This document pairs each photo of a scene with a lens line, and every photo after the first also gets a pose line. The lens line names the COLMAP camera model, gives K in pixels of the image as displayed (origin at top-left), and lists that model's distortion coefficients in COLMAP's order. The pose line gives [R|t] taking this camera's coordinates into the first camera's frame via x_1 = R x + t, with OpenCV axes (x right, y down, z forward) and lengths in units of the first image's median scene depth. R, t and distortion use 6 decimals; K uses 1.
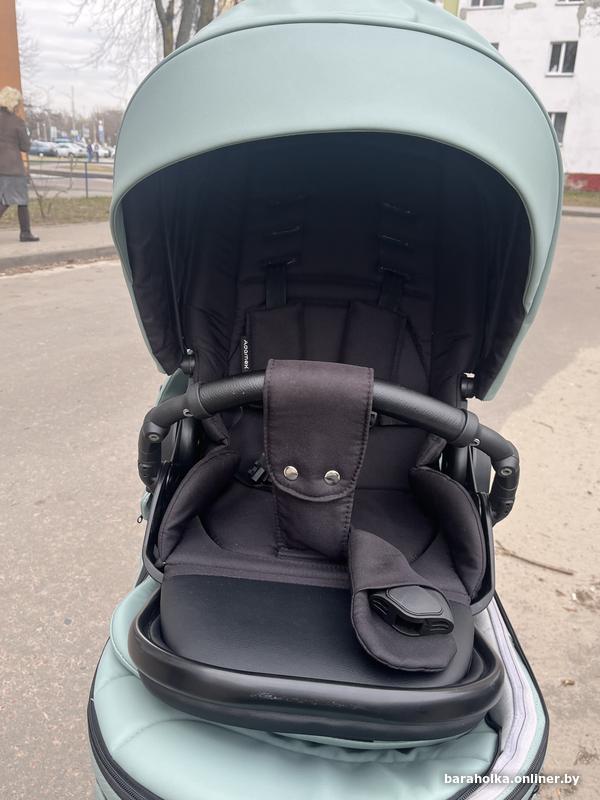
lens RADIAL K [[718.3, 0, 300.3], [0, 718.3, 377.2], [0, 0, 1]] dist [0.050703, -0.065653]
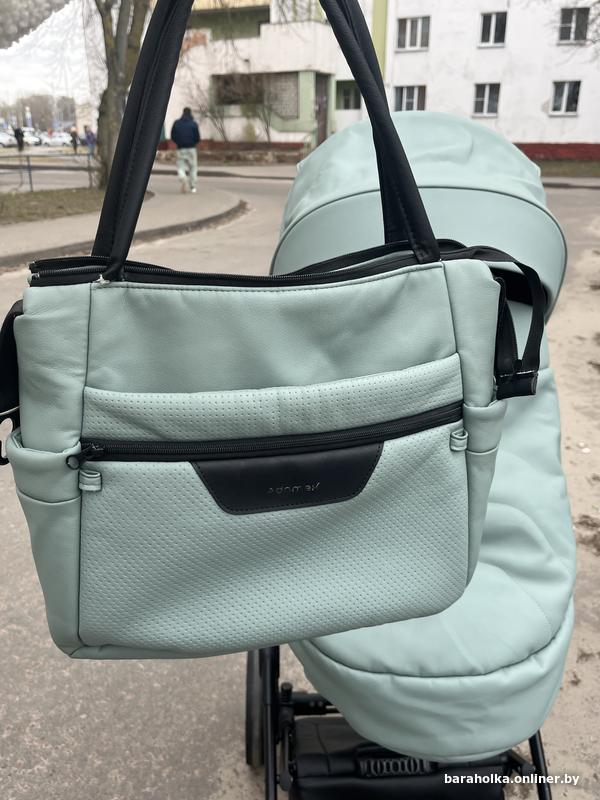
lens RADIAL K [[718.3, 0, 300.3], [0, 718.3, 377.2], [0, 0, 1]] dist [0.050703, -0.065653]
pose [[0.995574, -0.068009, 0.064861, -0.088993], [0.066124, 0.997337, 0.030778, -0.017500], [-0.066781, -0.026353, 0.997420, -0.127011]]
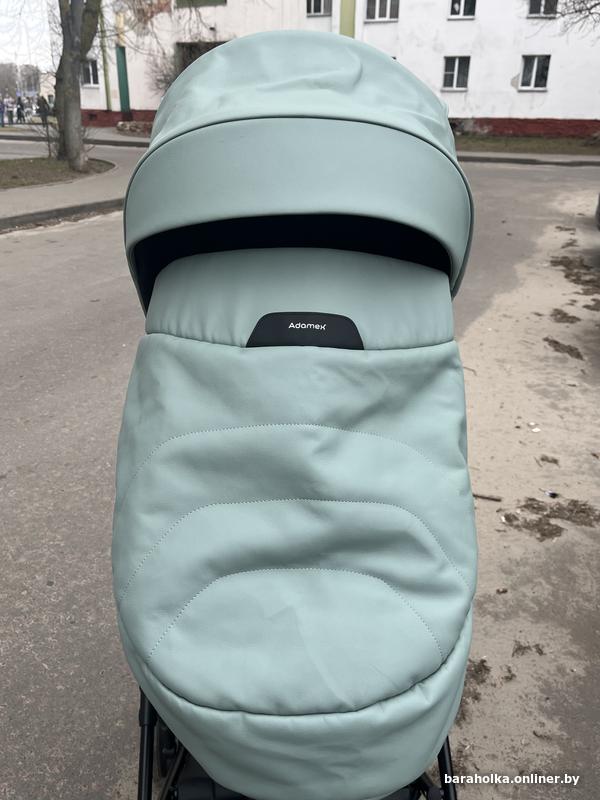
lens RADIAL K [[721.5, 0, 294.5], [0, 721.5, 376.6], [0, 0, 1]] dist [0.026914, -0.013246]
pose [[0.992996, -0.068945, 0.095949, -0.034091], [0.062963, 0.995959, 0.064035, -0.011281], [-0.099976, -0.057545, 0.993324, -0.069795]]
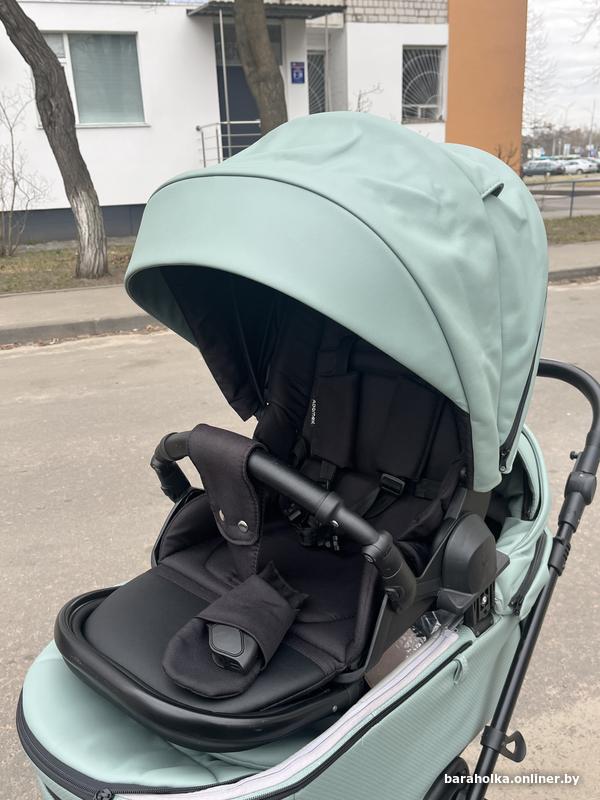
lens RADIAL K [[721.5, 0, 294.5], [0, 721.5, 376.6], [0, 0, 1]] dist [0.026914, -0.013246]
pose [[0.788266, 0.103934, -0.606493, 0.224016], [-0.118448, 0.992828, 0.016191, -0.037744], [0.603827, 0.059075, 0.794924, 0.021979]]
